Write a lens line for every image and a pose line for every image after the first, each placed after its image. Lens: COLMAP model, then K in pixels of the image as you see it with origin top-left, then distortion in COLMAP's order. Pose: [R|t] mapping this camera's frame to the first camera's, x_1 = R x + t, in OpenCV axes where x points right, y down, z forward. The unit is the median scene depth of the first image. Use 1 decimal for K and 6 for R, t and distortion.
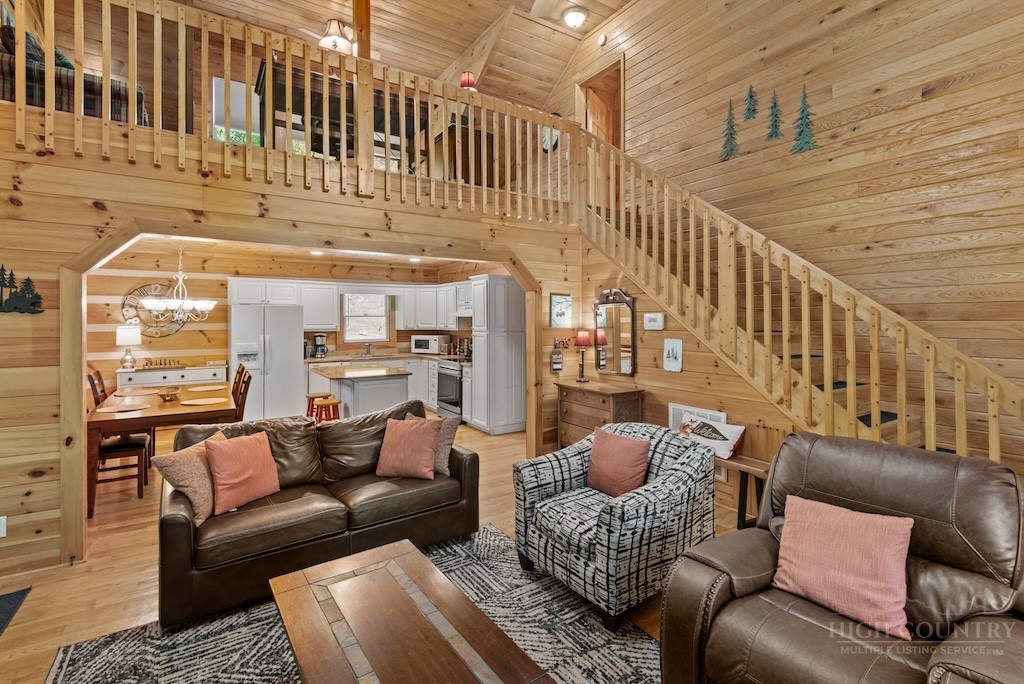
lens RADIAL K [[470.4, 0, 518.0], [0, 470.4, 313.4], [0, 0, 1]] dist [0.014216, -0.007343]
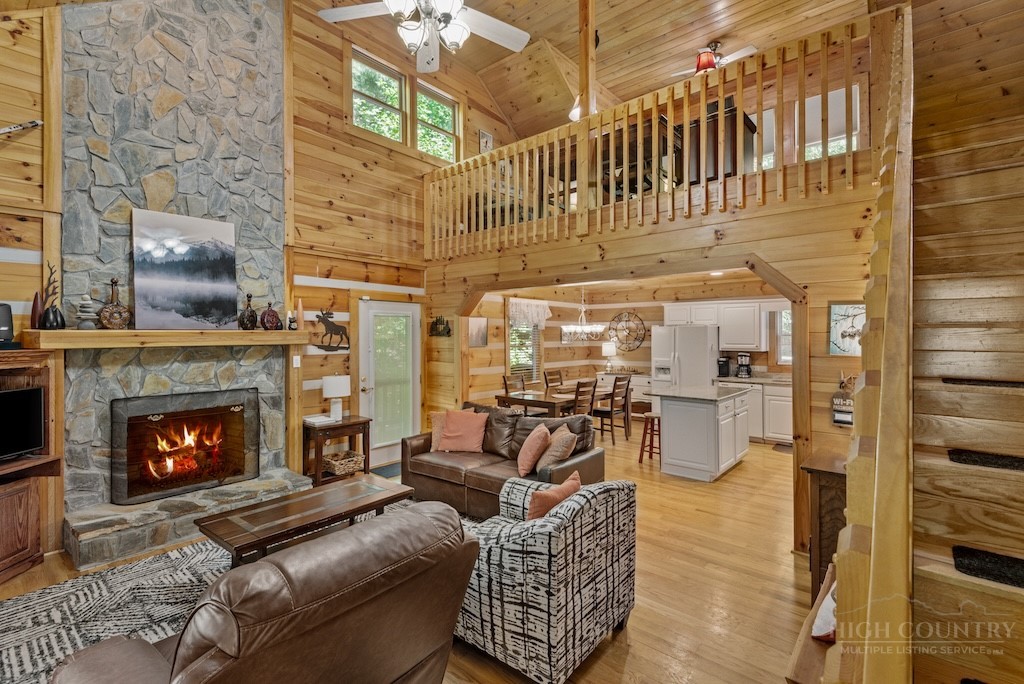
lens RADIAL K [[470.4, 0, 508.3], [0, 470.4, 336.5], [0, 0, 1]] dist [0.014216, -0.007343]
pose [[0.260561, 0.001201, -0.965457, 0.465792], [0.014601, 0.999880, 0.005184, -0.004712], [0.965347, -0.015447, 0.260512, 0.322500]]
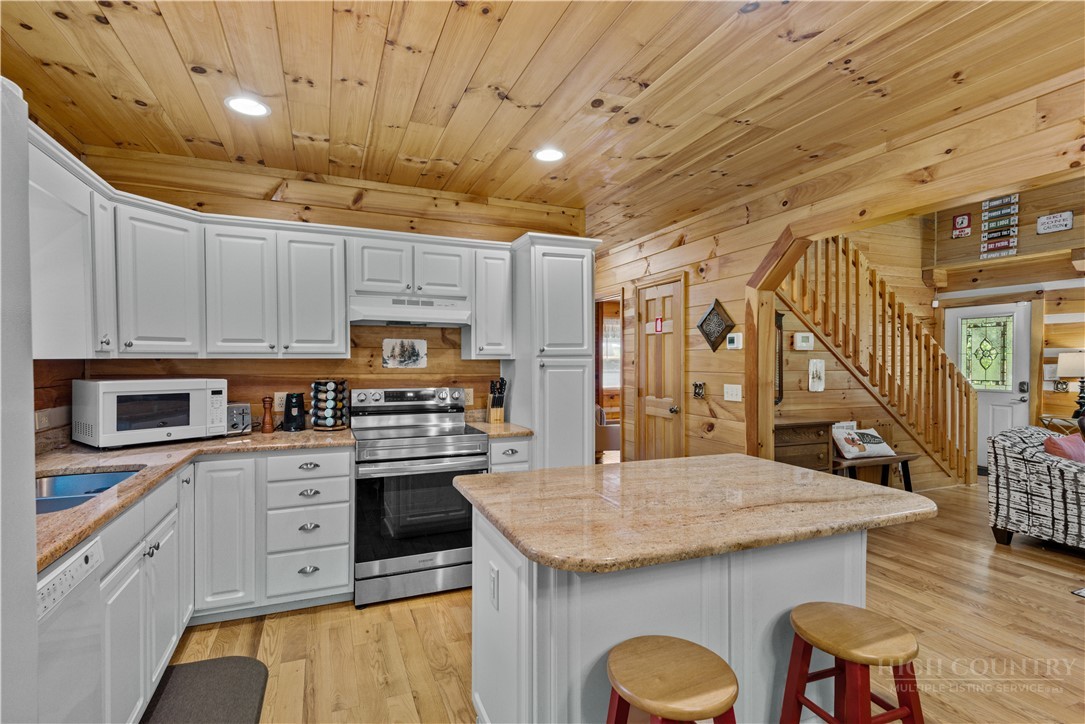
lens RADIAL K [[498.4, 0, 525.3], [0, 498.4, 366.4], [0, 0, 1]] dist [0.014216, -0.007343]
pose [[0.221790, -0.011588, 0.975026, -0.572684], [-0.011879, 0.999823, 0.014585, 0.041482], [-0.975022, -0.014818, 0.221613, 0.925355]]
